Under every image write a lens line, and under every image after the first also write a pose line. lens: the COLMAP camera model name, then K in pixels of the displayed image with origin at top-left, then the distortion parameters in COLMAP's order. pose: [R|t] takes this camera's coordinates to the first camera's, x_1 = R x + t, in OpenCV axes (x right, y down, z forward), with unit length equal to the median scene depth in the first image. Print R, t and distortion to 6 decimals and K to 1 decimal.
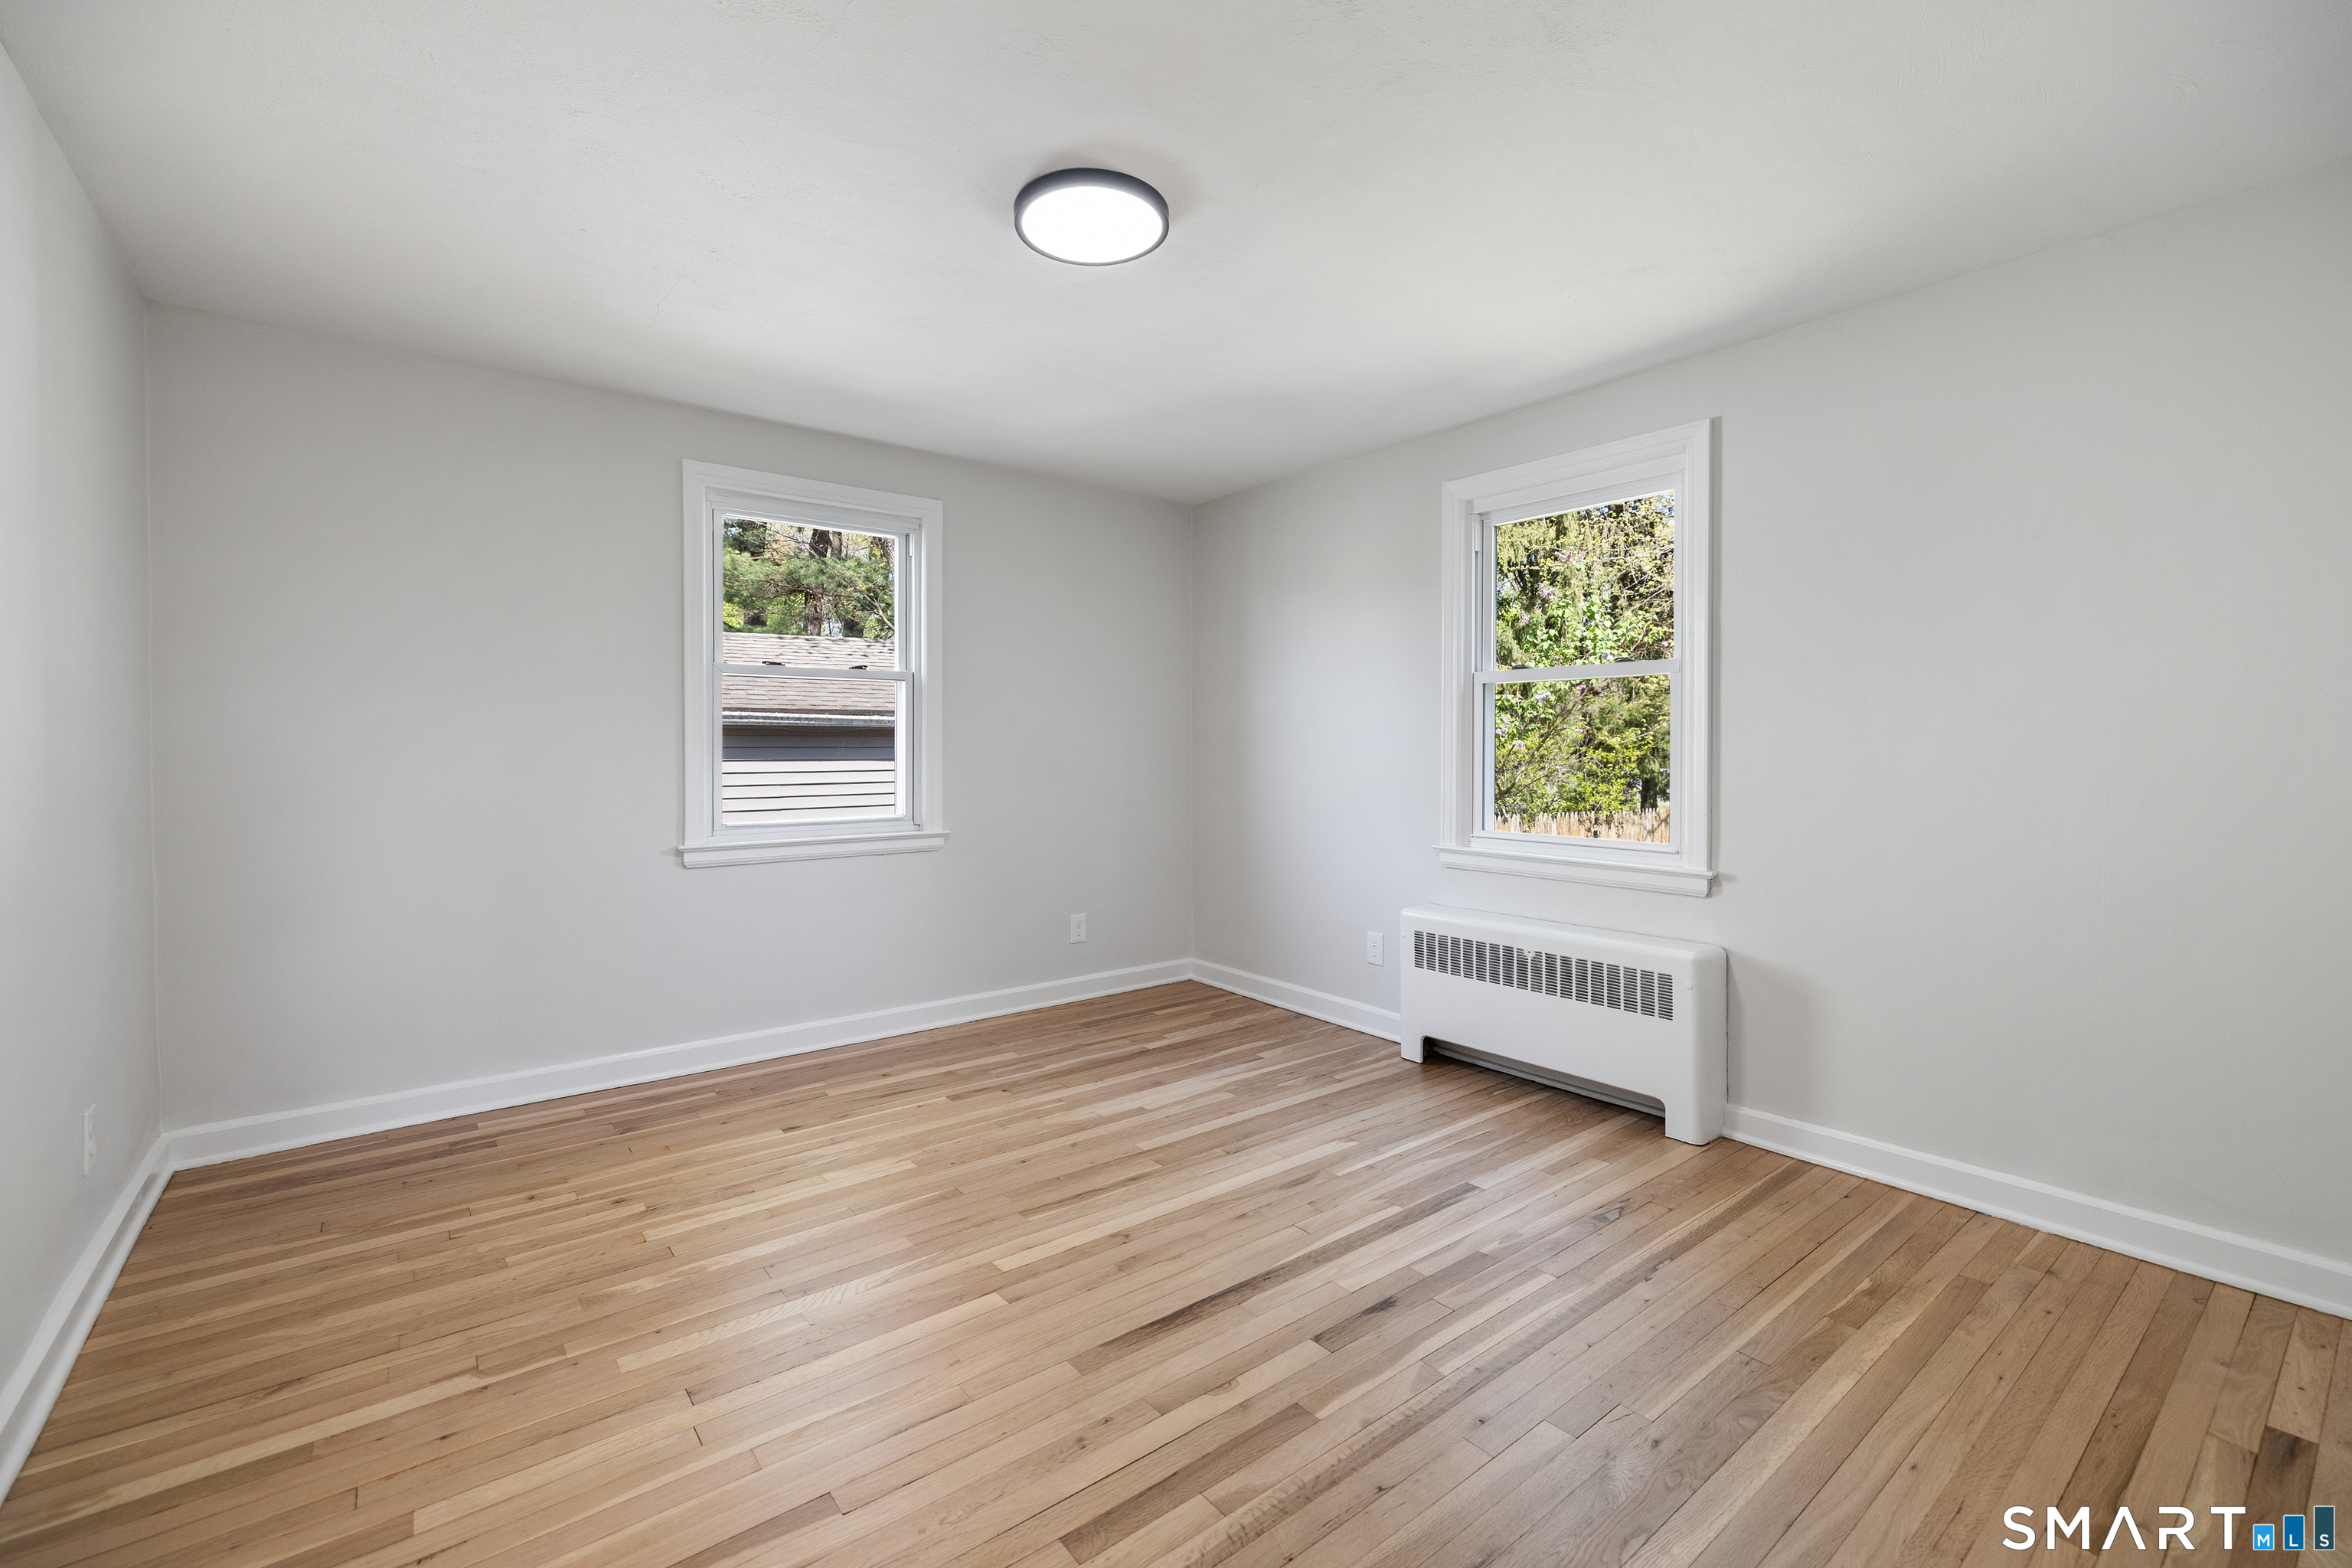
lens RADIAL K [[985.6, 0, 1191.8], [0, 985.6, 787.3], [0, 0, 1]] dist [-0.002429, 0.000097]
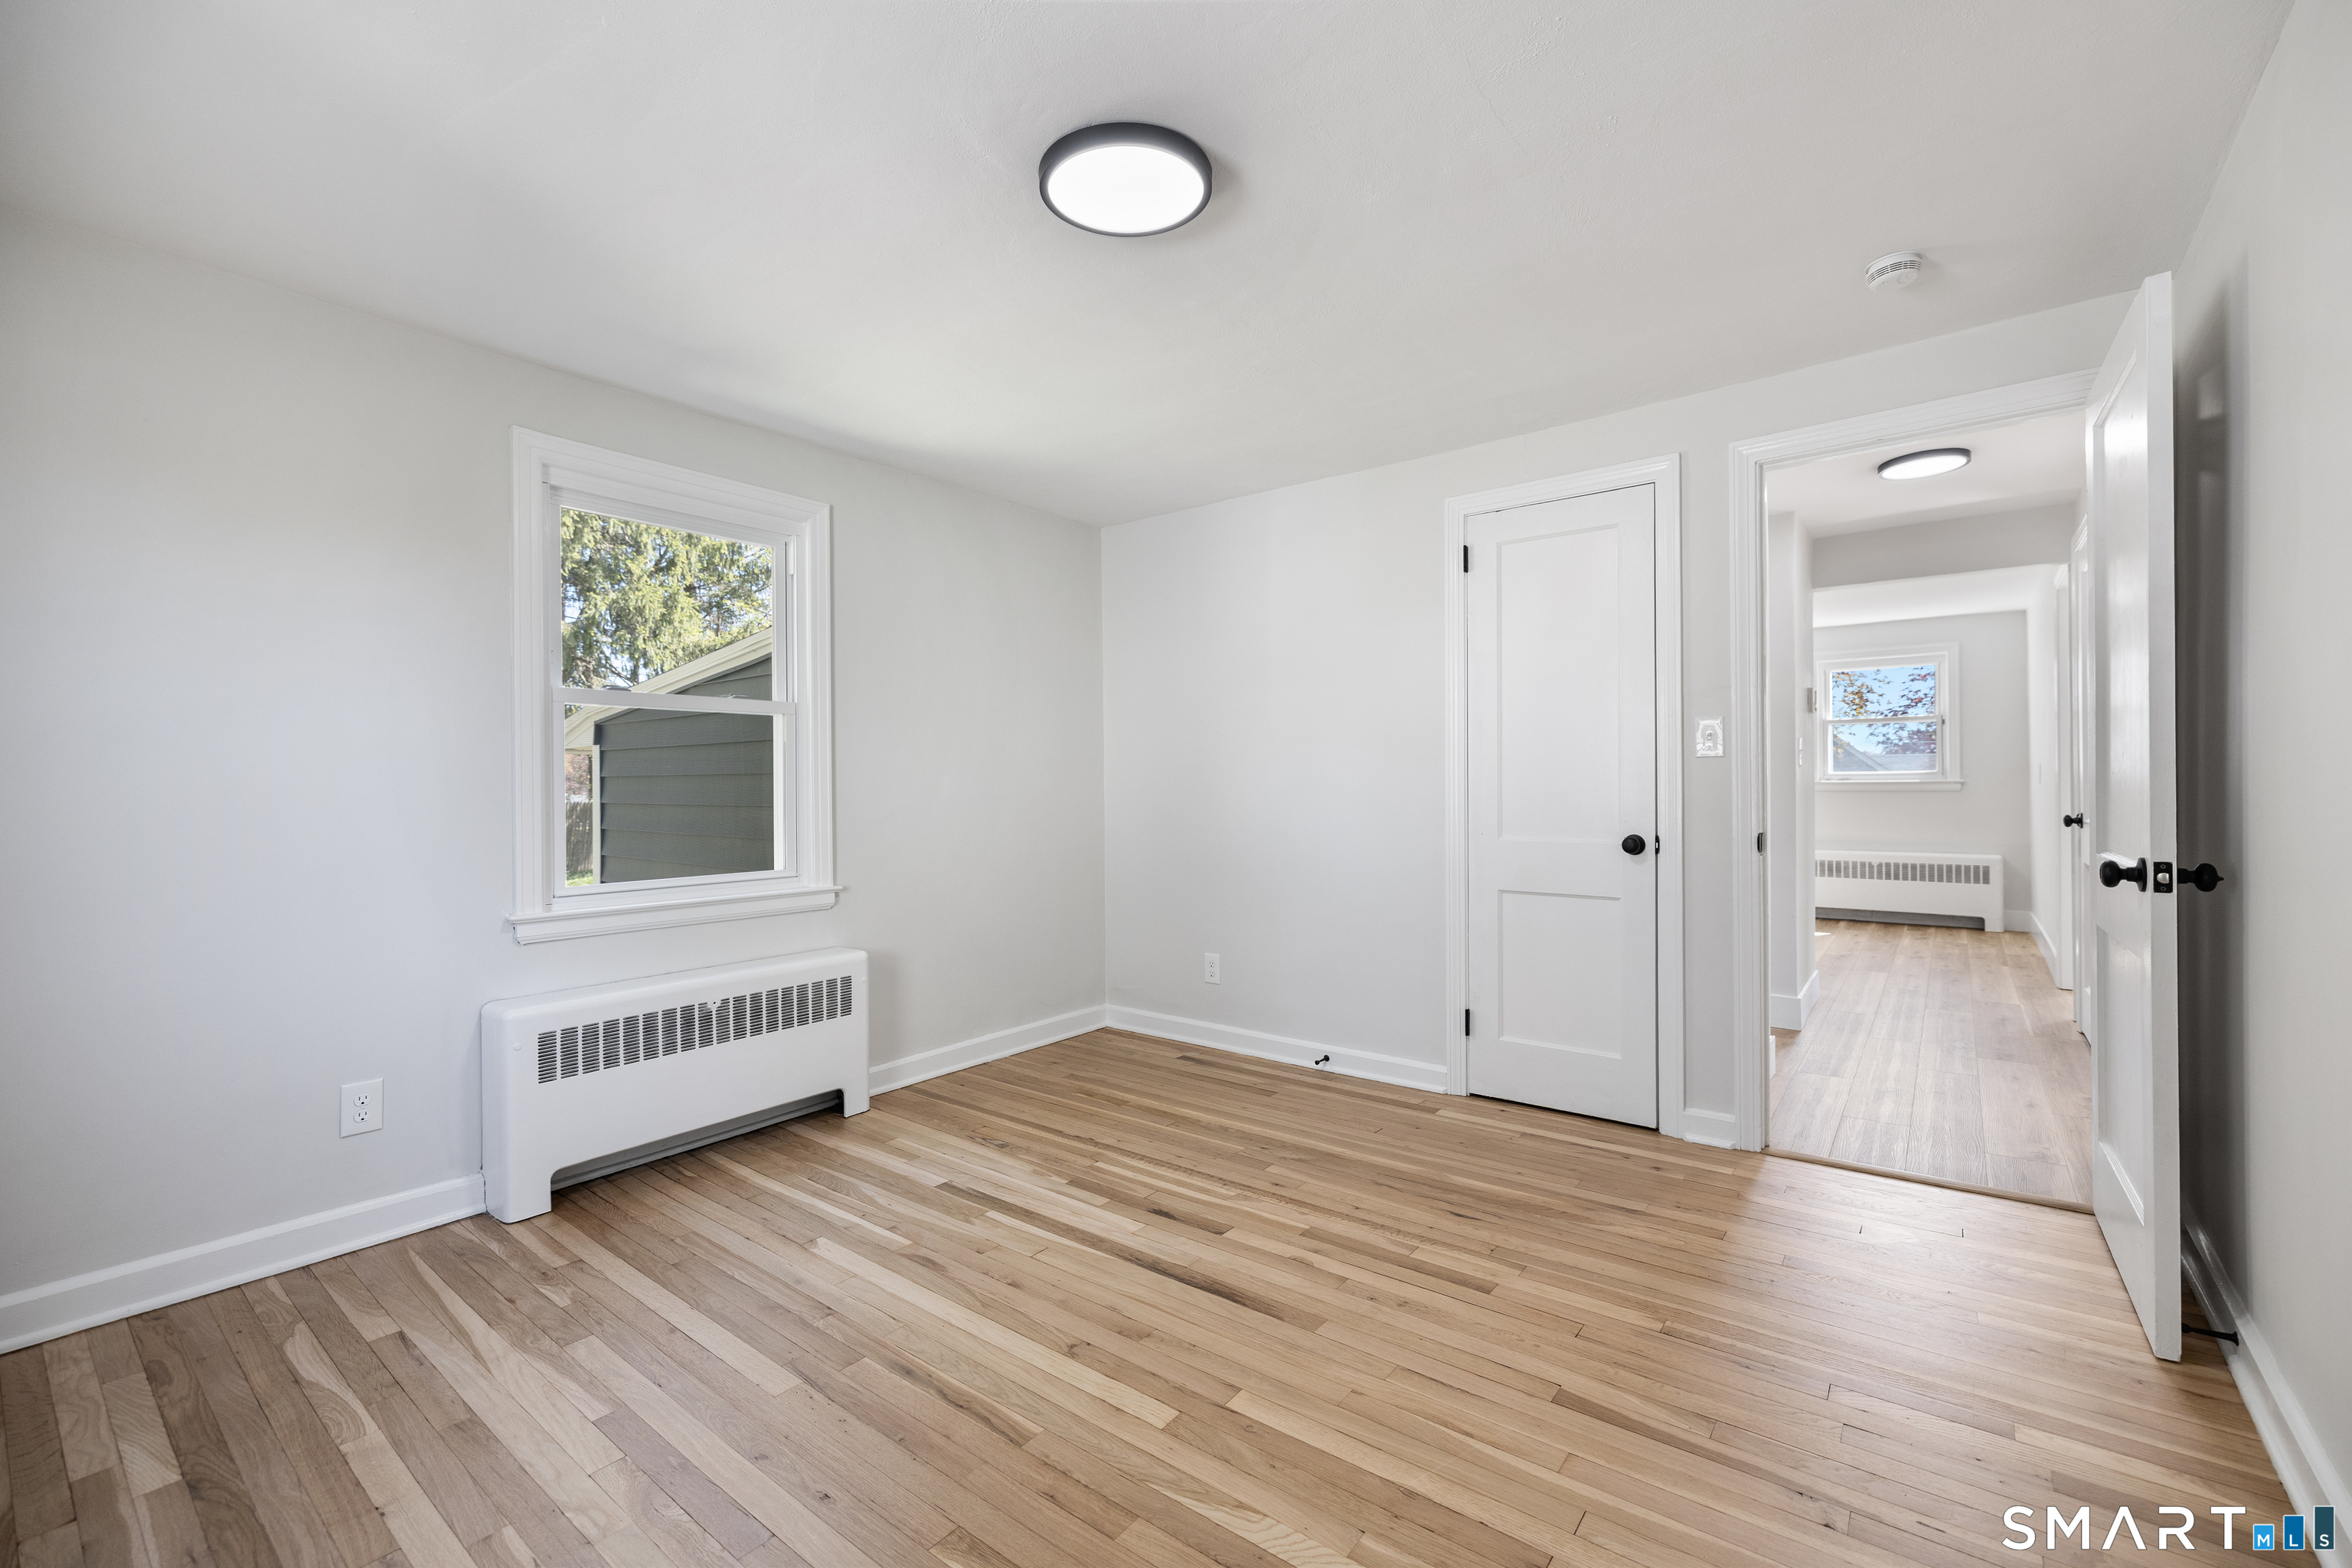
lens RADIAL K [[966.9, 0, 1185.5], [0, 966.9, 788.2], [0, 0, 1]] dist [0.012698, -0.000129]
pose [[-0.214813, -0.004073, 0.976647, -0.747862], [0.047422, 0.998768, 0.014596, -0.032045], [-0.975503, 0.049450, -0.214355, 0.867572]]
